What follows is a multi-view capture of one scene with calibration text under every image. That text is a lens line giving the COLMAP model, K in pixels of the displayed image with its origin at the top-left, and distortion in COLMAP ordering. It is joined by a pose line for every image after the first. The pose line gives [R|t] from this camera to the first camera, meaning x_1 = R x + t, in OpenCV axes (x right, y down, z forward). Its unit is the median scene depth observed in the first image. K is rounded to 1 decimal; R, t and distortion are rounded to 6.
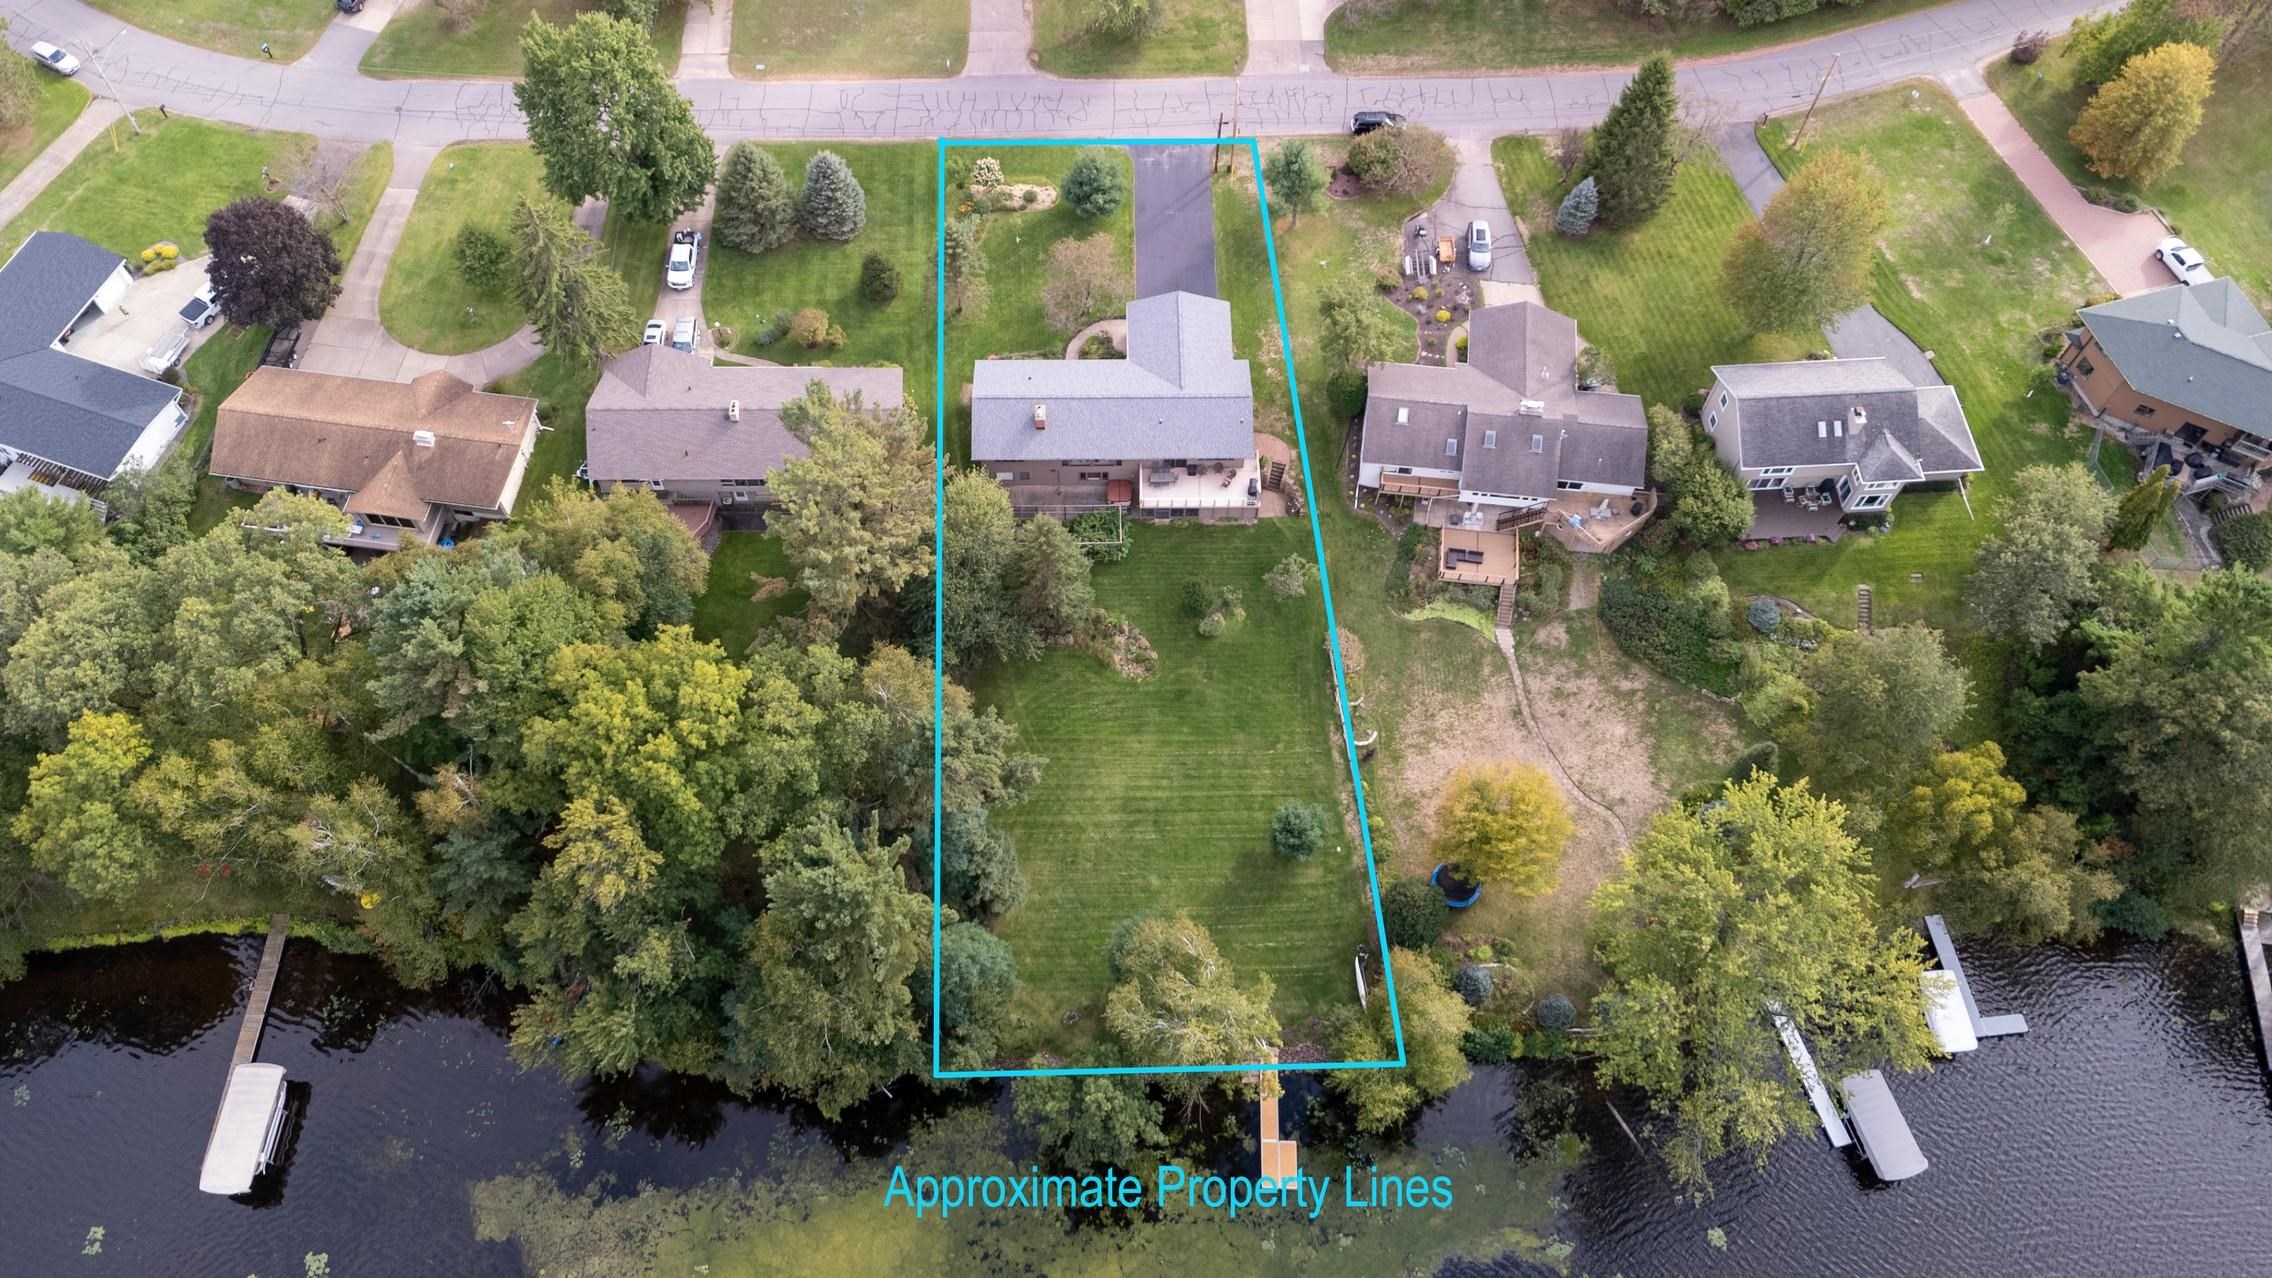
lens RADIAL K [[1640.6, 0, 1136.0], [0, 1640.6, 639.0], [0, 0, 1]] dist [0.082499, -0.102065]
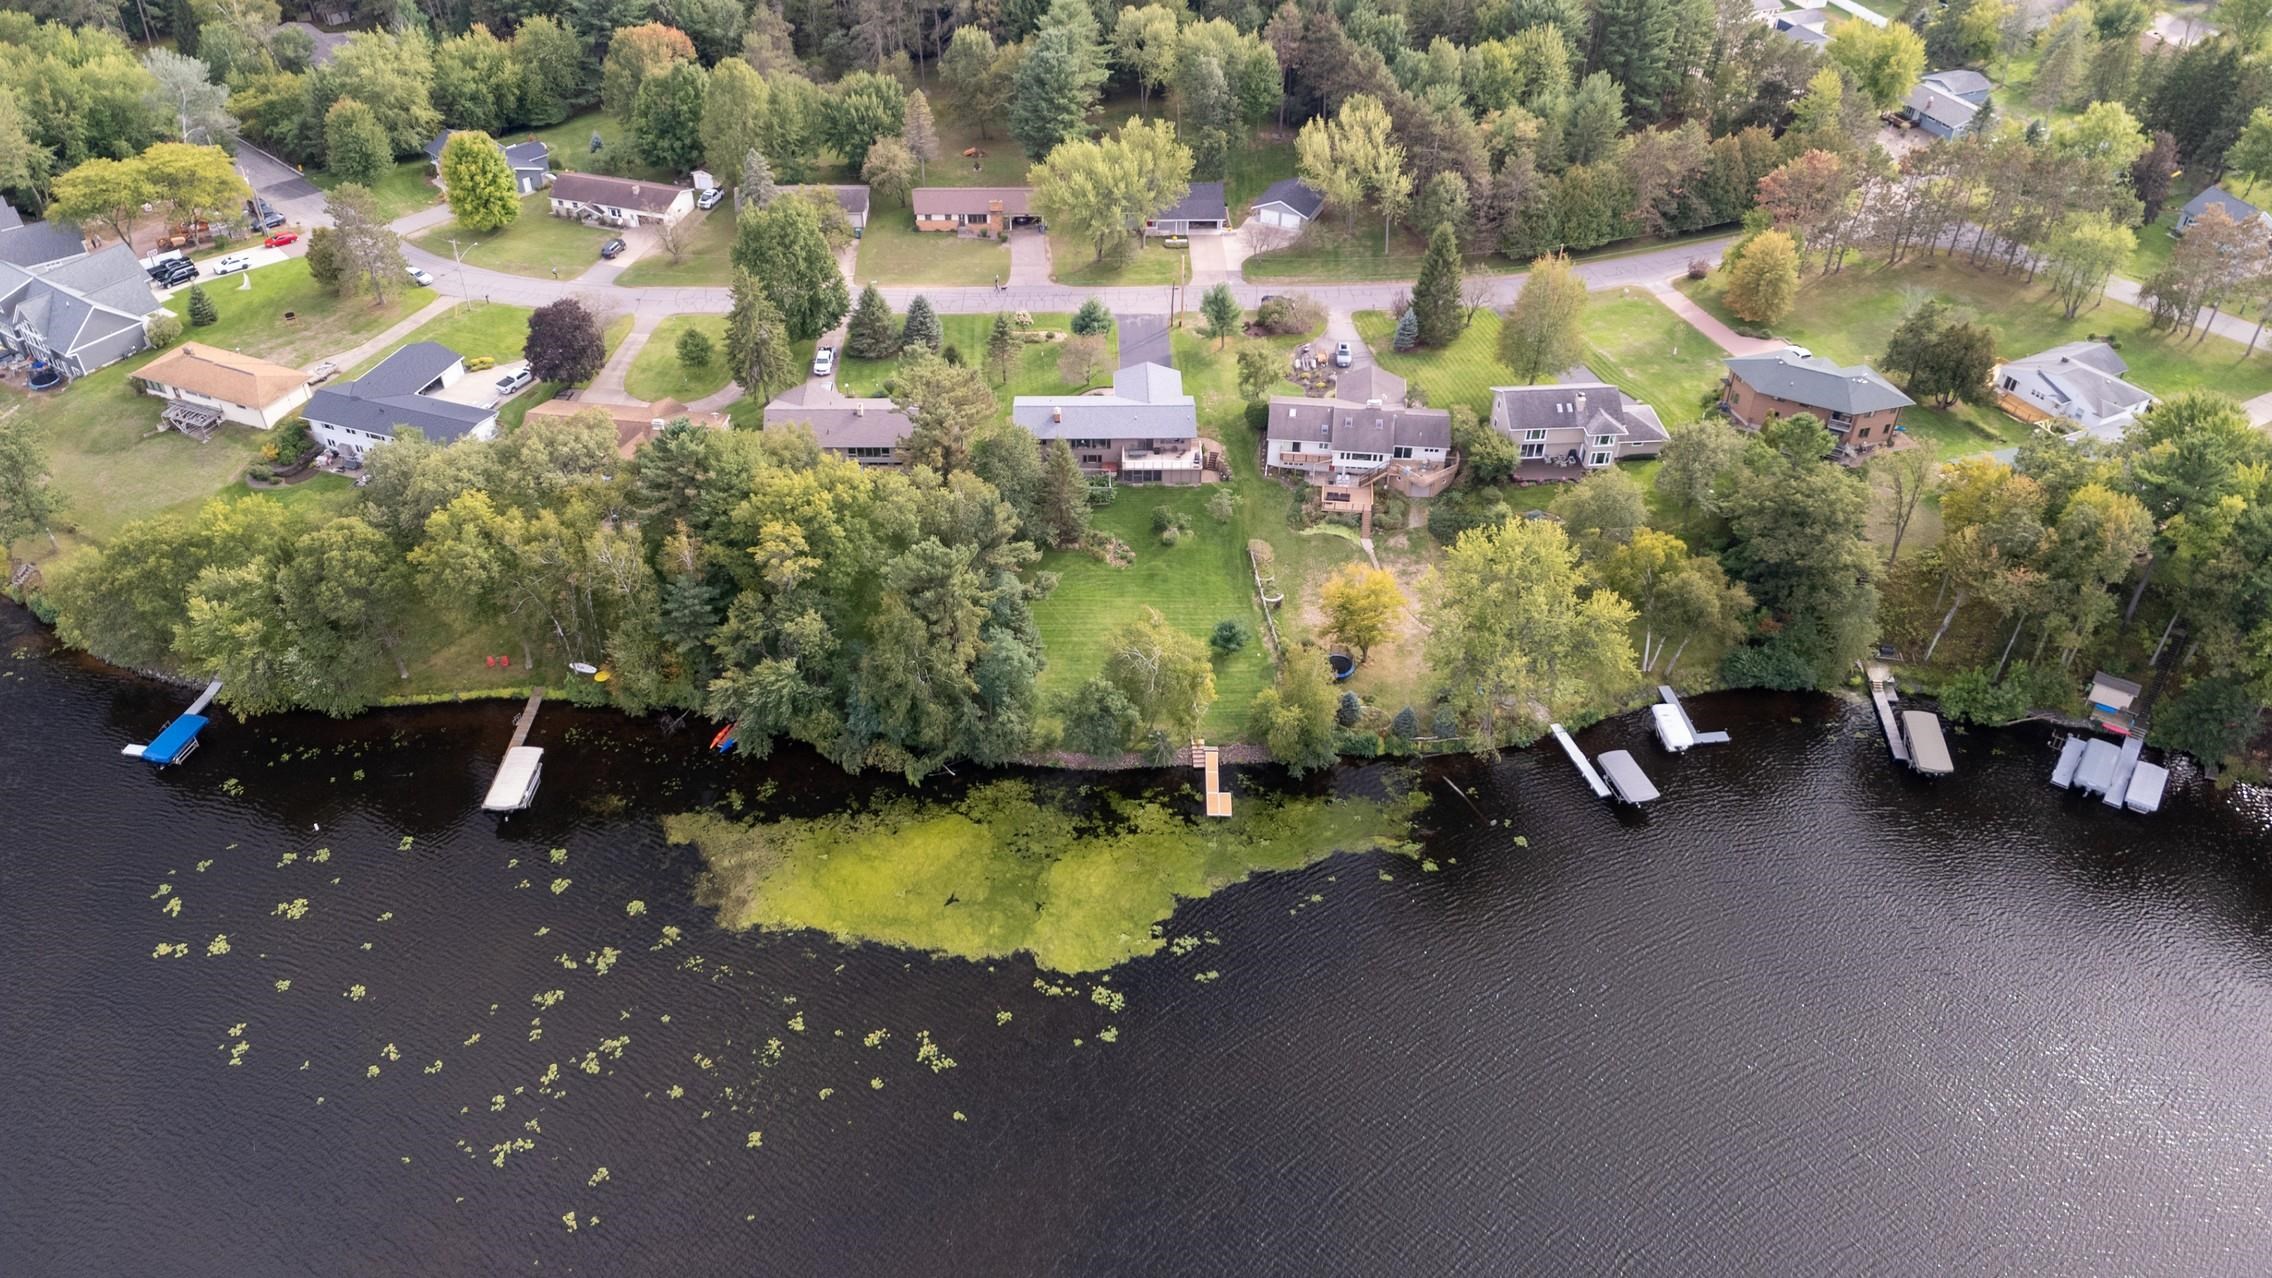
lens RADIAL K [[1585.4, 0, 1136.0], [0, 1585.4, 639.0], [0, 0, 1]] dist [0.149737, -0.419491]
pose [[0.999958, -0.006692, 0.006325, 0.004325], [0.008513, 0.933697, -0.357964, 0.595339], [-0.003510, 0.358002, 0.933714, -0.317423]]
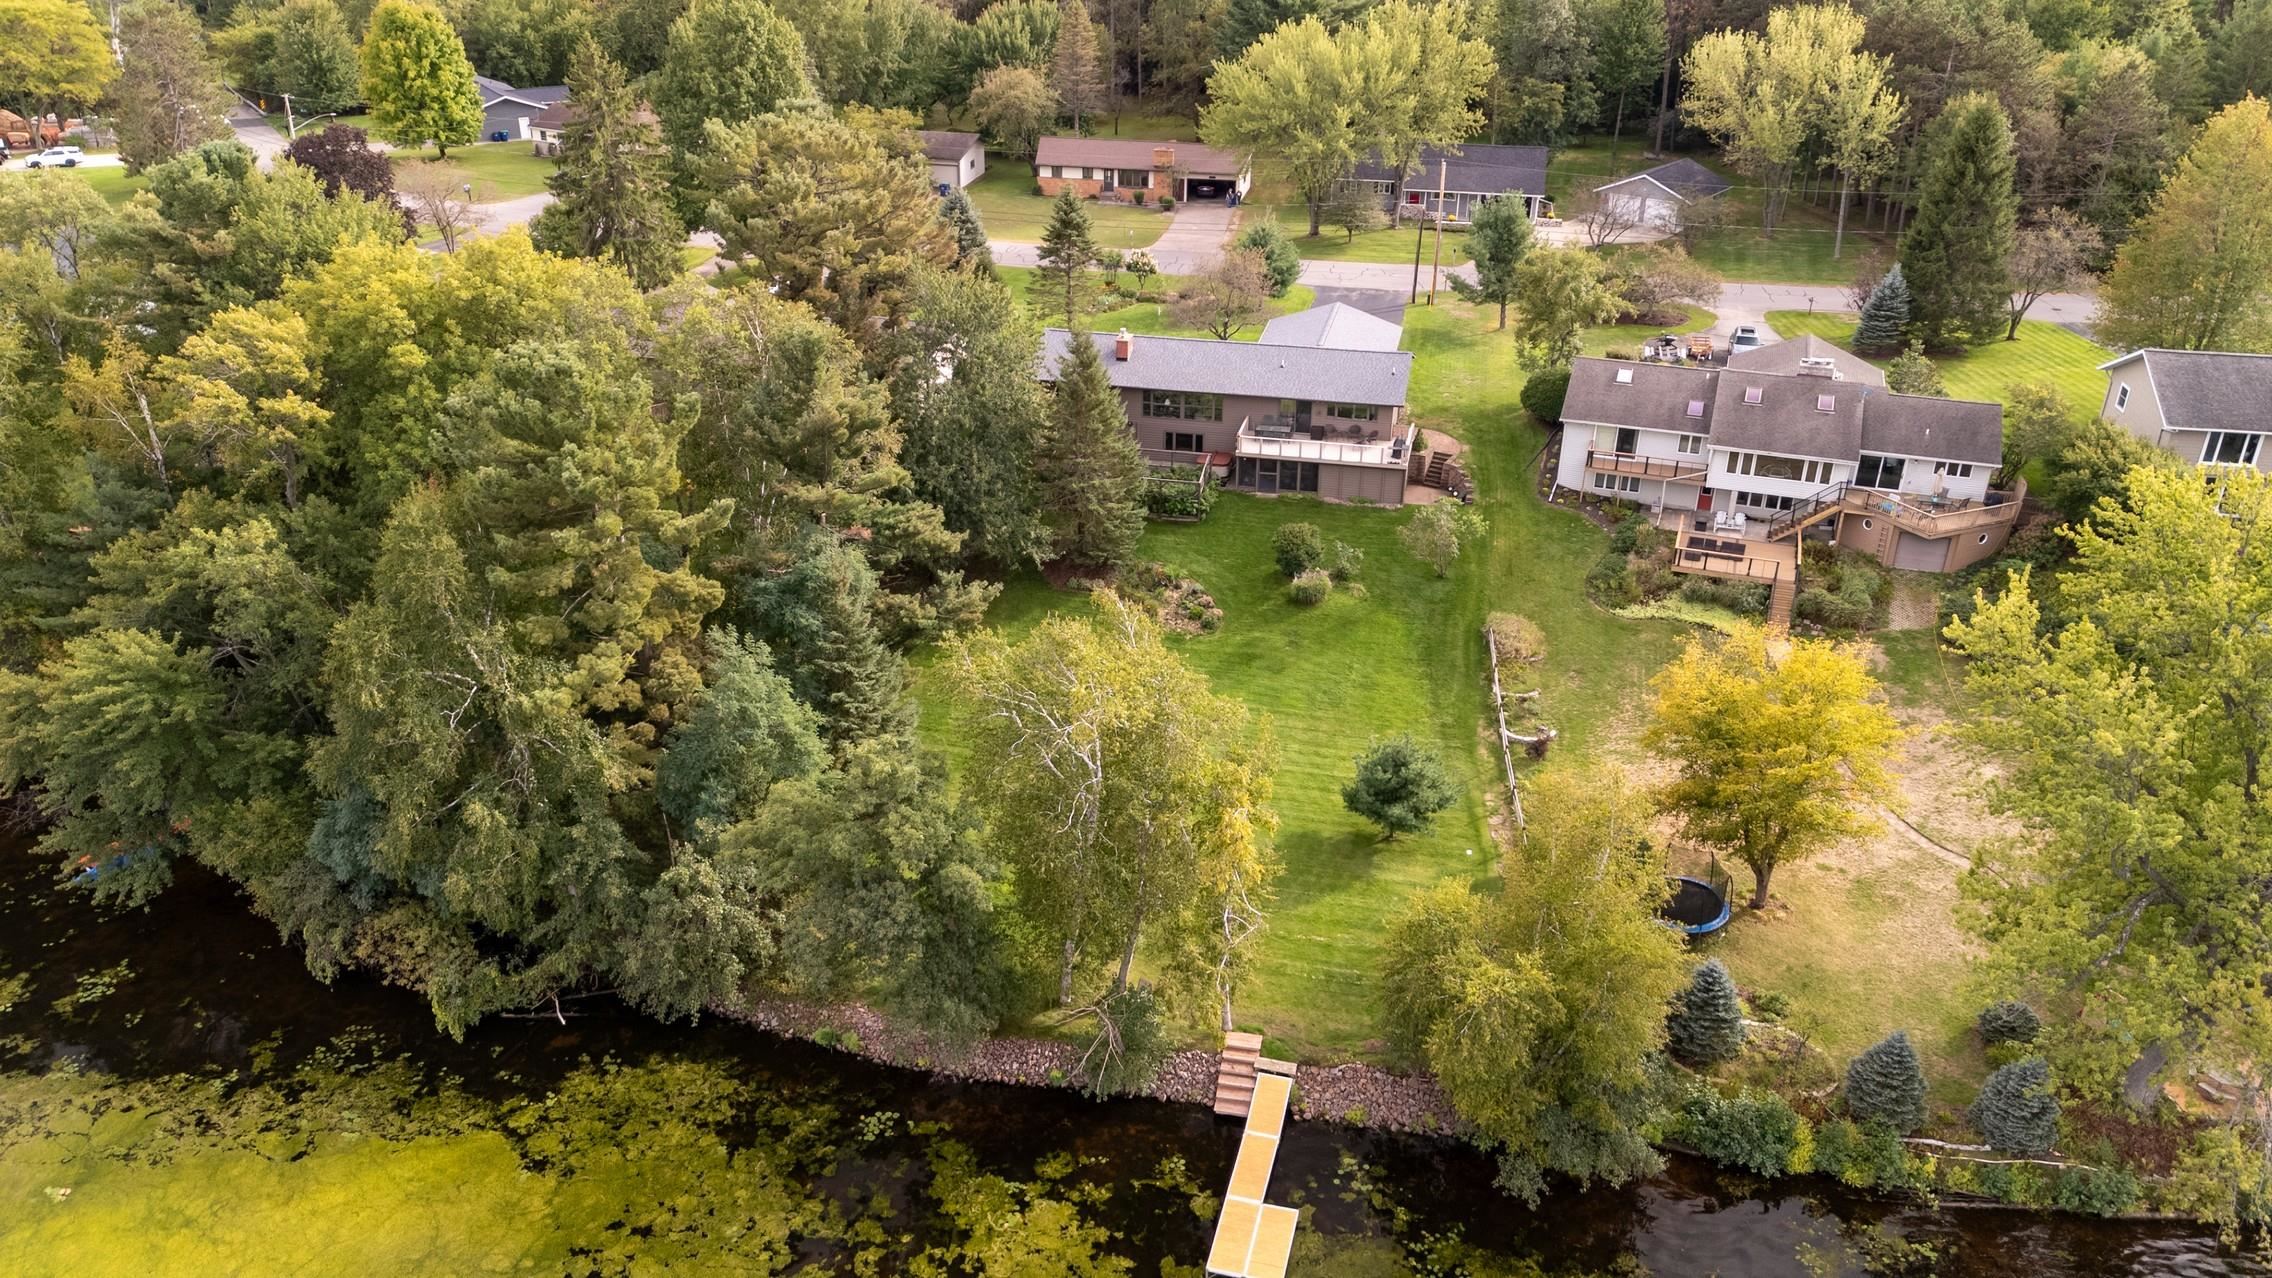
lens RADIAL K [[1657.8, 0, 1136.0], [0, 1657.8, 639.0], [0, 0, 1]] dist [0.056846, -0.045620]
pose [[0.973865, 0.101629, -0.203123, 0.114749], [-0.196605, 0.824994, -0.529841, 0.377039], [0.113728, 0.555928, 0.823413, 0.450685]]
